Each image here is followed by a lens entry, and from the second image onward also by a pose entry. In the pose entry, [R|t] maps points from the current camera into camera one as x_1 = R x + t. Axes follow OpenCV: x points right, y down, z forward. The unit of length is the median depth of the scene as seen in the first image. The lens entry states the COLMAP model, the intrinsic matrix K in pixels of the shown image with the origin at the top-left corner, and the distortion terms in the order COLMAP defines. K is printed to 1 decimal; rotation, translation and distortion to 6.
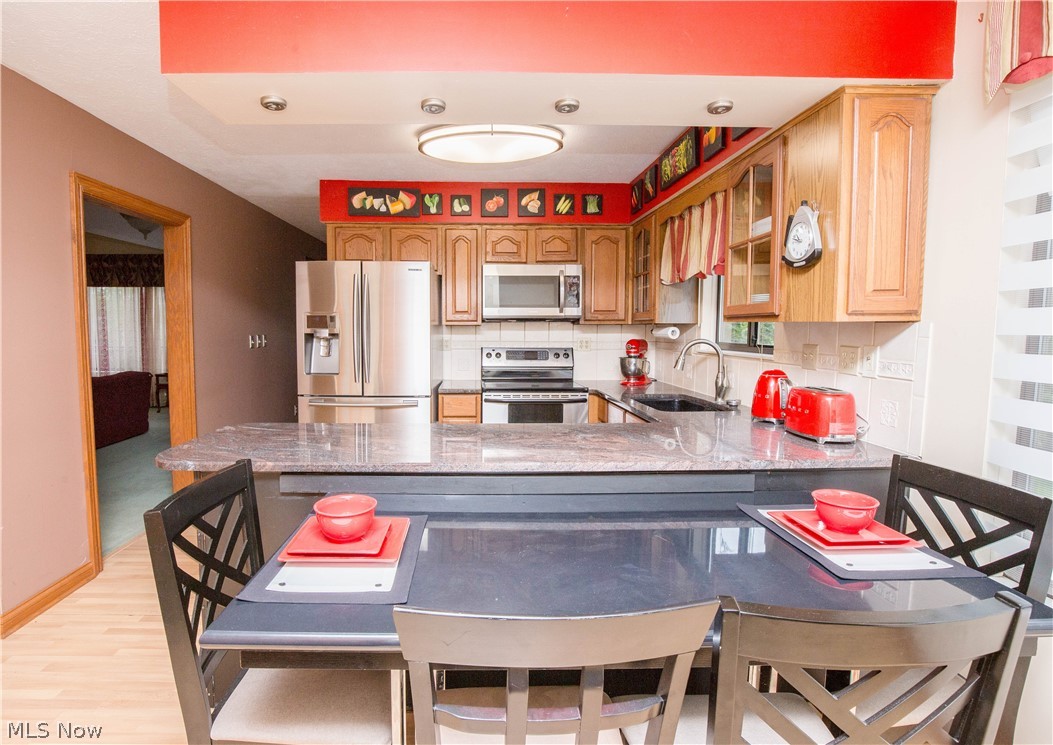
lens RADIAL K [[525.5, 0, 503.9], [0, 525.5, 370.1], [0, 0, 1]] dist [-0.023021, 0.003347]
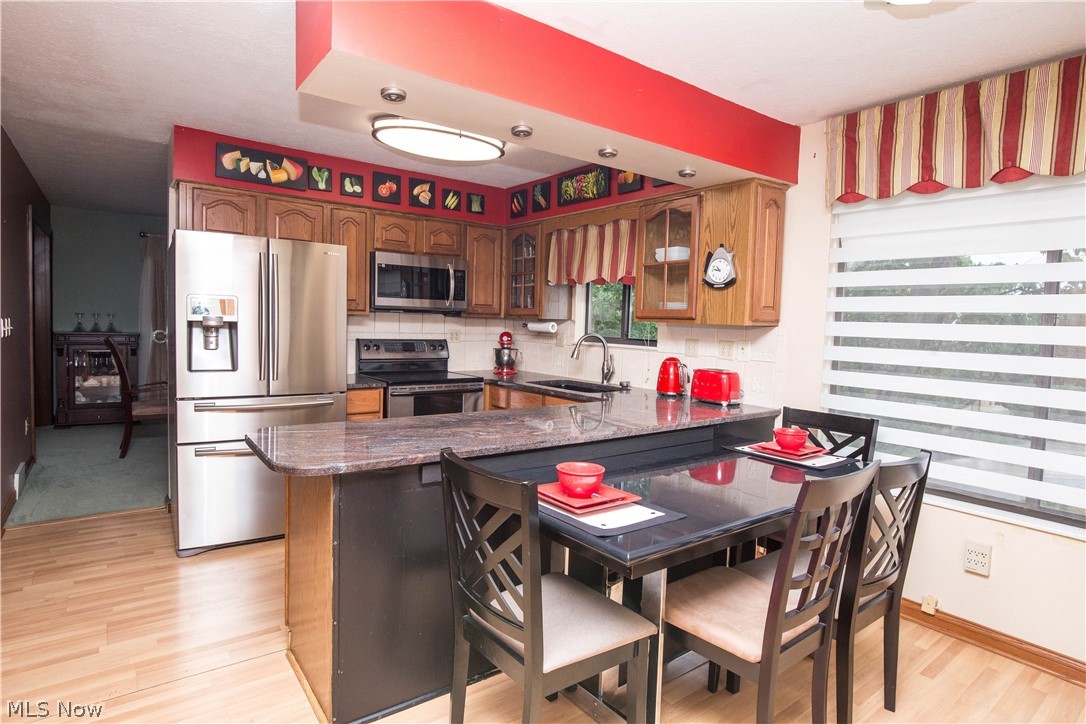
lens RADIAL K [[587.9, 0, 539.8], [0, 587.9, 359.0], [0, 0, 1]] dist [-0.015931, 0.002373]
pose [[0.810150, -0.015128, 0.586027, -0.425721], [0.018089, 0.999836, 0.000803, -0.002416], [-0.585943, 0.009950, 0.810291, -0.029172]]
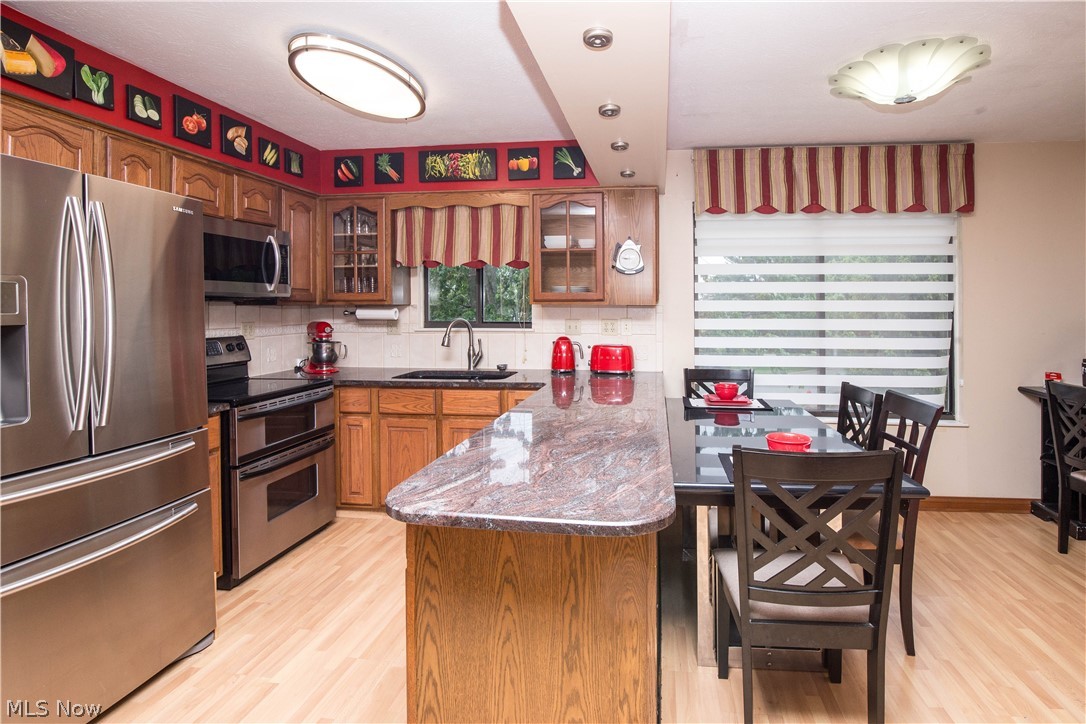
lens RADIAL K [[527.7, 0, 597.5], [0, 527.7, 306.7], [0, 0, 1]] dist [-0.027428, 0.005192]
pose [[0.131039, -0.002273, 0.991375, -0.602830], [0.080514, 0.996718, -0.008357, -0.040377], [-0.988102, 0.080915, 0.130792, 0.429903]]
